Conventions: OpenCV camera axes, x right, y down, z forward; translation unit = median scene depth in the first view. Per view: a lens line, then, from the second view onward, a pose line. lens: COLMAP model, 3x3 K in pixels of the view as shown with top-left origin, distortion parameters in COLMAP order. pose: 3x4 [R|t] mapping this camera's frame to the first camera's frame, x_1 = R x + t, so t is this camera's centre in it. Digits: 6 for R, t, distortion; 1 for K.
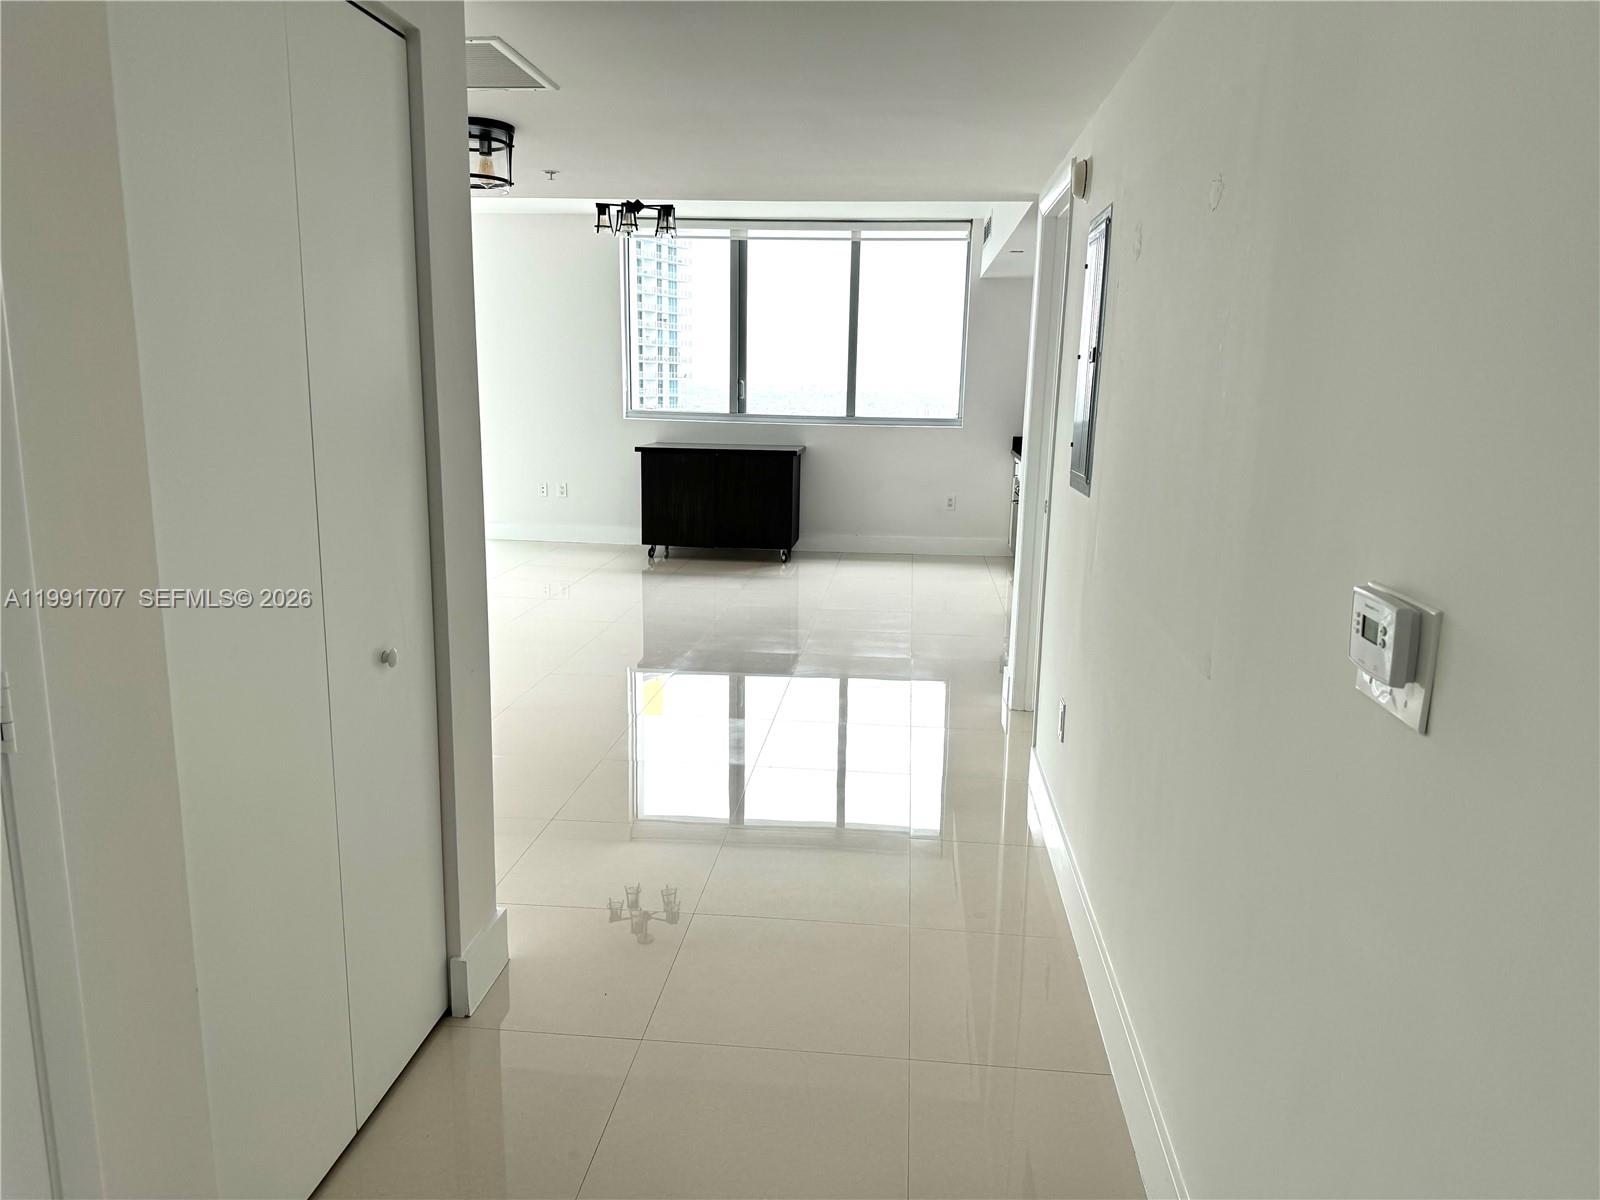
lens RADIAL K [[1088.8, 0, 819.3], [0, 1088.8, 600.3], [0, 0, 1]] dist [0.076759, -0.000152]
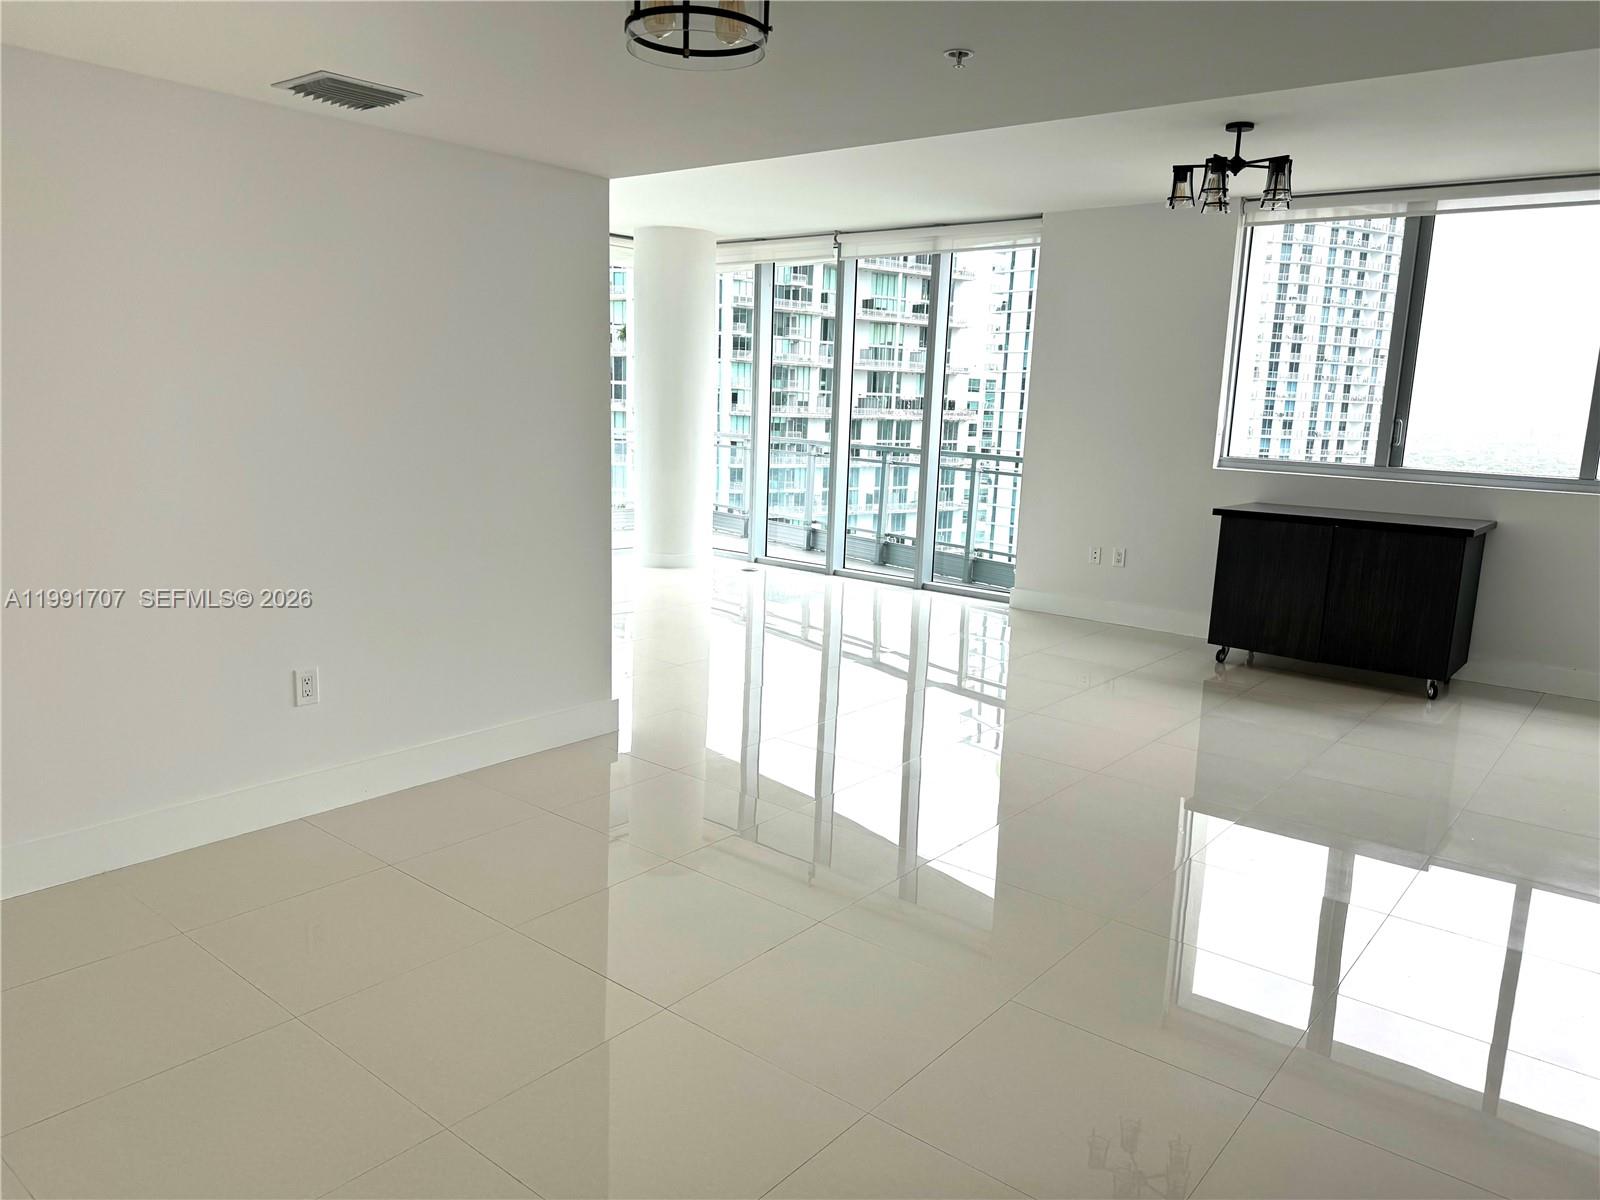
lens RADIAL K [[1134.2, 0, 800.0], [0, 1134.2, 600.0], [0, 0, 1]] dist [0.010211, -0.003730]
pose [[0.828085, 0.105125, -0.550658, 0.022243], [-0.127469, 0.991840, -0.002339, -0.042663], [0.545919, 0.072128, 0.834728, 0.224786]]
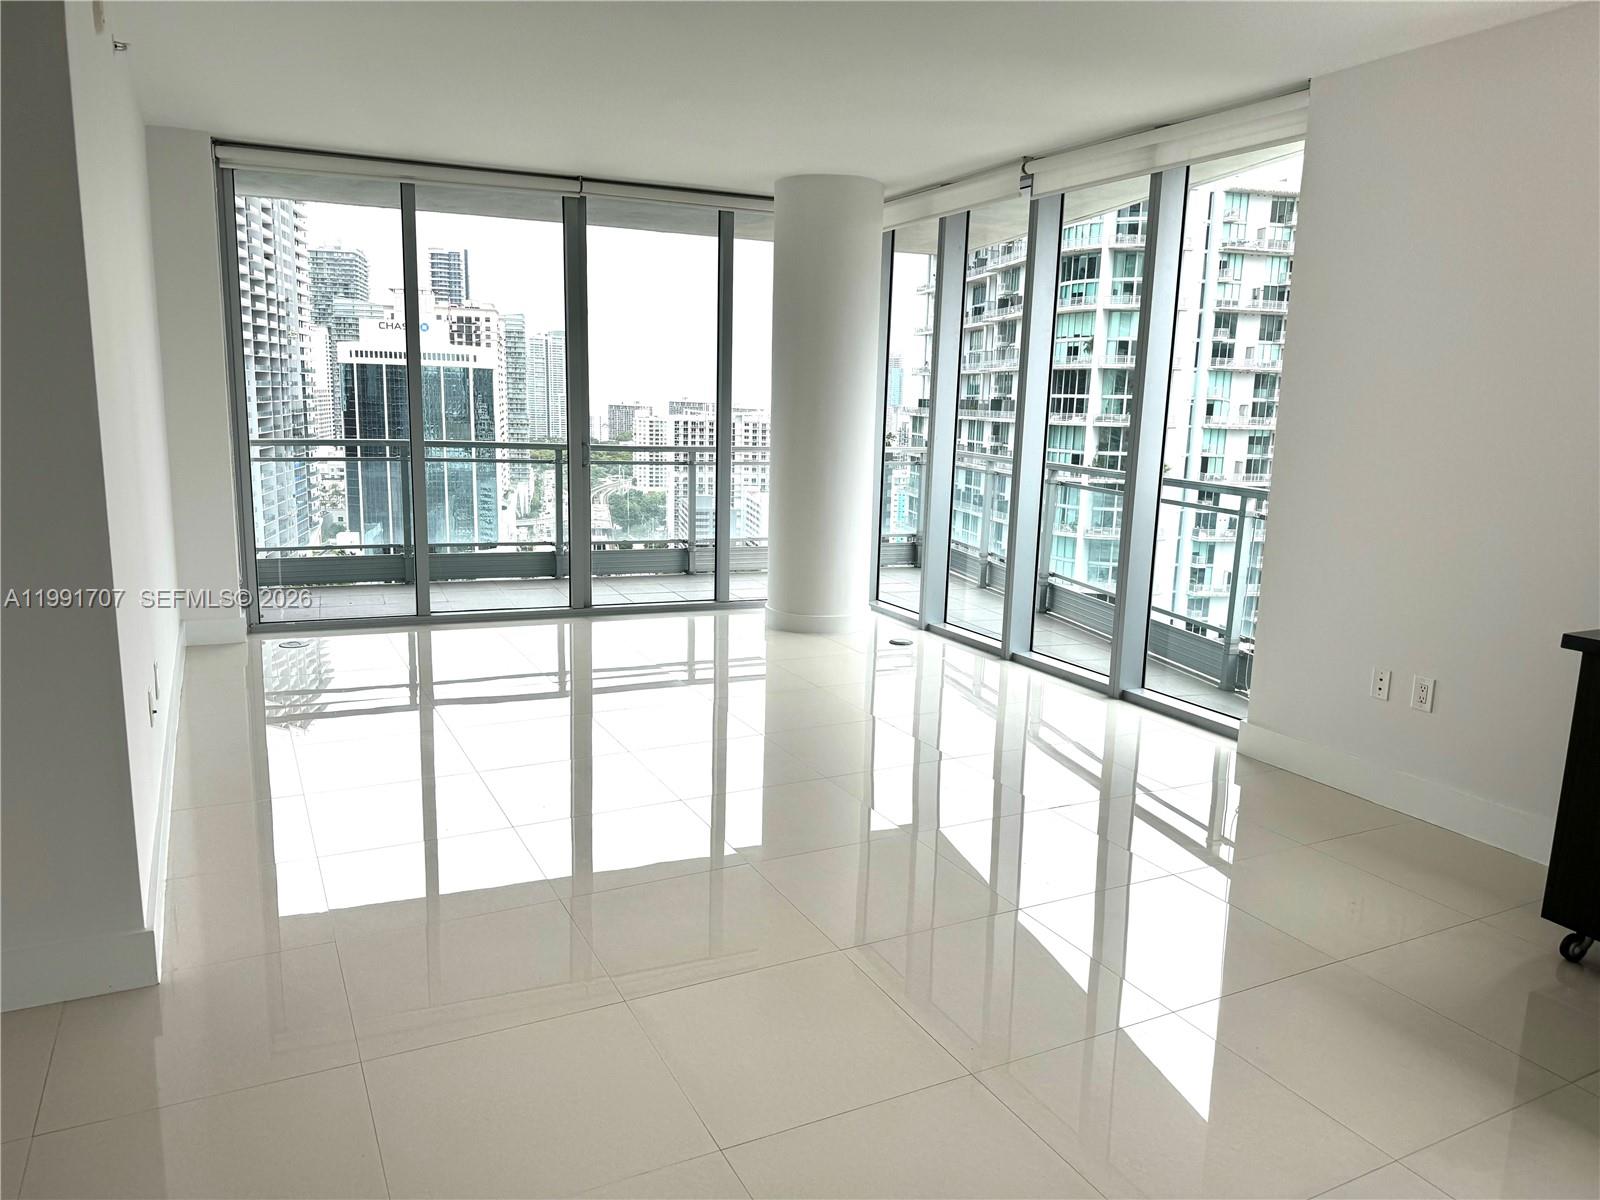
lens RADIAL K [[1118.5, 0, 800.0], [0, 1118.5, 600.0], [0, 0, 1]] dist [-0.046041, -0.001607]
pose [[0.513601, 0.140450, -0.846456, -0.010414], [-0.176836, 0.982660, 0.055751, -0.122747], [0.839609, 0.121050, 0.529532, 0.607521]]
